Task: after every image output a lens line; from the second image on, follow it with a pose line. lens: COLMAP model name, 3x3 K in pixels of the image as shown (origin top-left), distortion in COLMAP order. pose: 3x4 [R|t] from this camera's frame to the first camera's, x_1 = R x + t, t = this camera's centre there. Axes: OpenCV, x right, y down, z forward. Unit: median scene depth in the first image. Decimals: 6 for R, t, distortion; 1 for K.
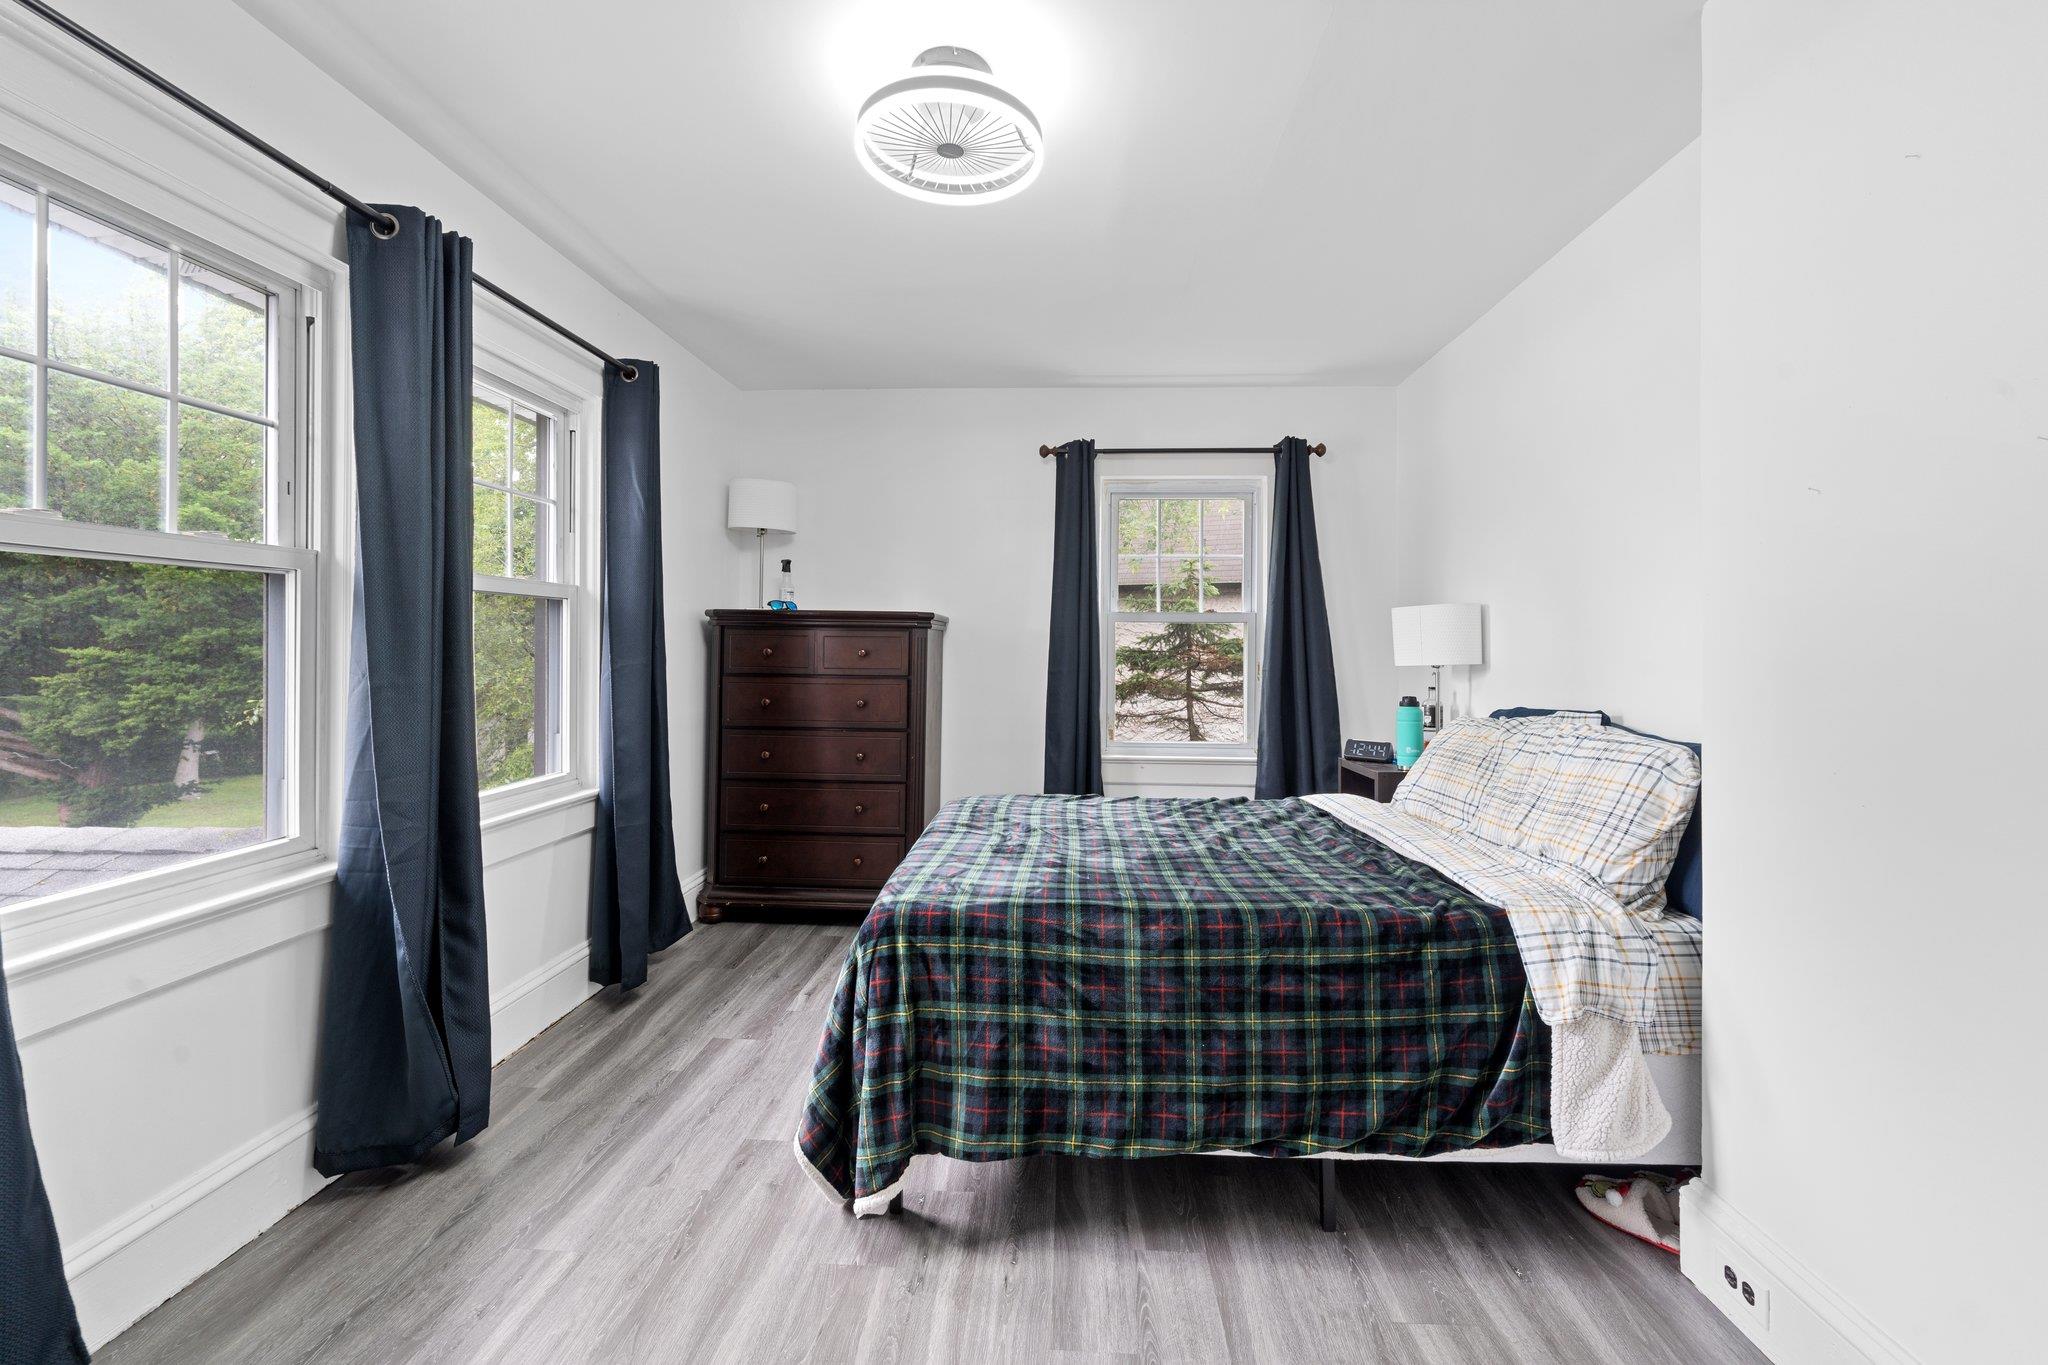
lens RADIAL K [[828.8, 0, 1028.0], [0, 828.8, 649.6], [0, 0, 1]] dist [0.001677, -0.001011]
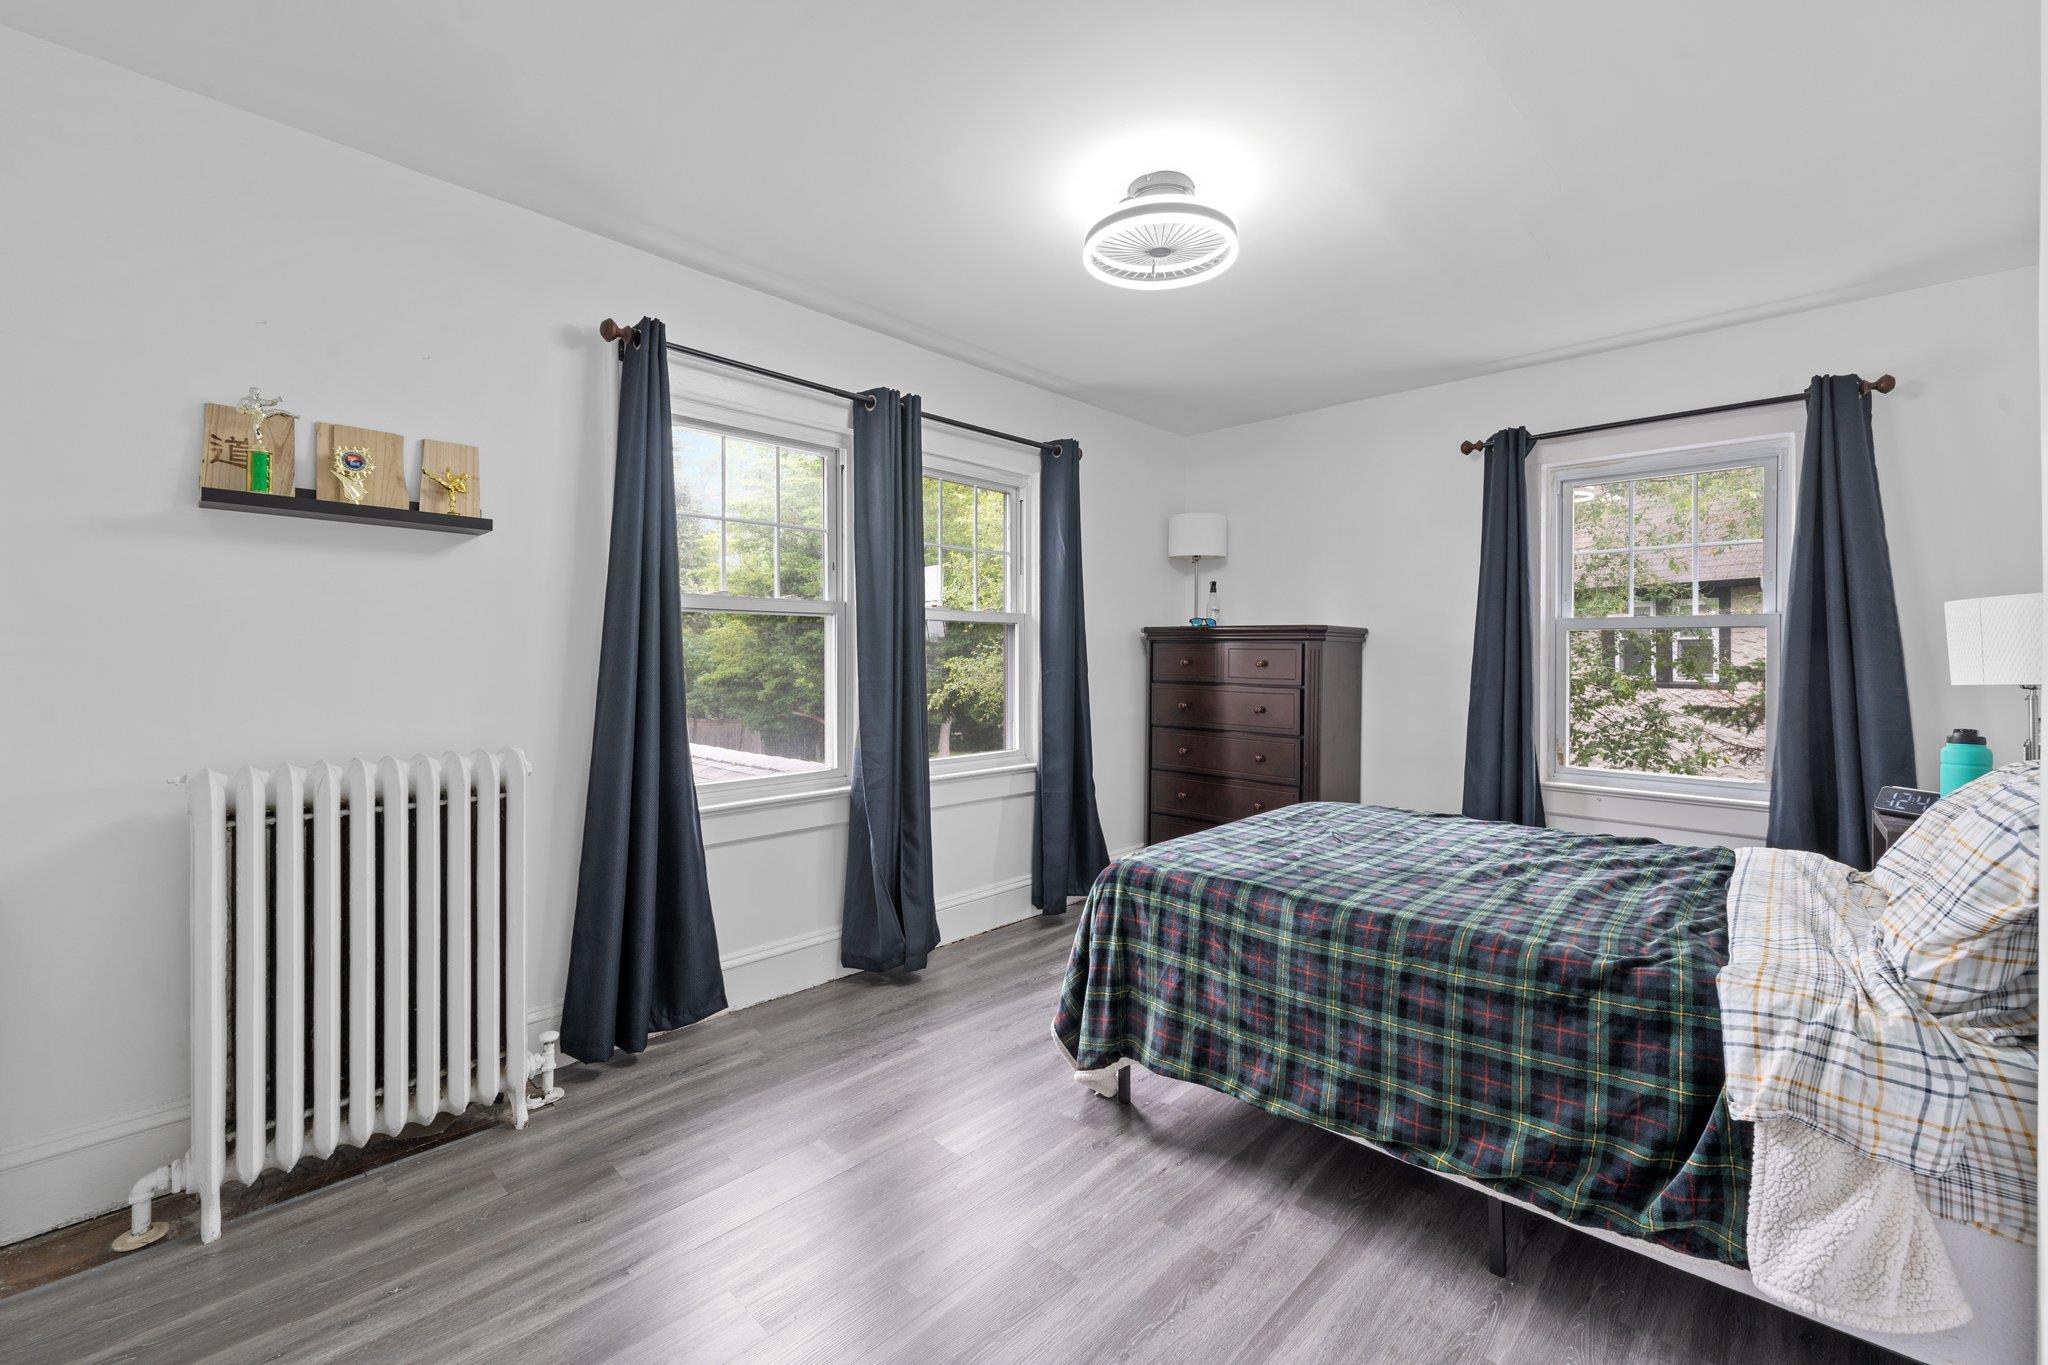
lens RADIAL K [[828.8, 0, 1032.1], [0, 828.8, 668.7], [0, 0, 1]] dist [0.001677, -0.001011]
pose [[0.766287, 0.007908, -0.642449, 0.556118], [-0.002507, 0.999953, 0.009318, 0.002162], [0.642493, -0.005529, 0.766272, -0.061570]]
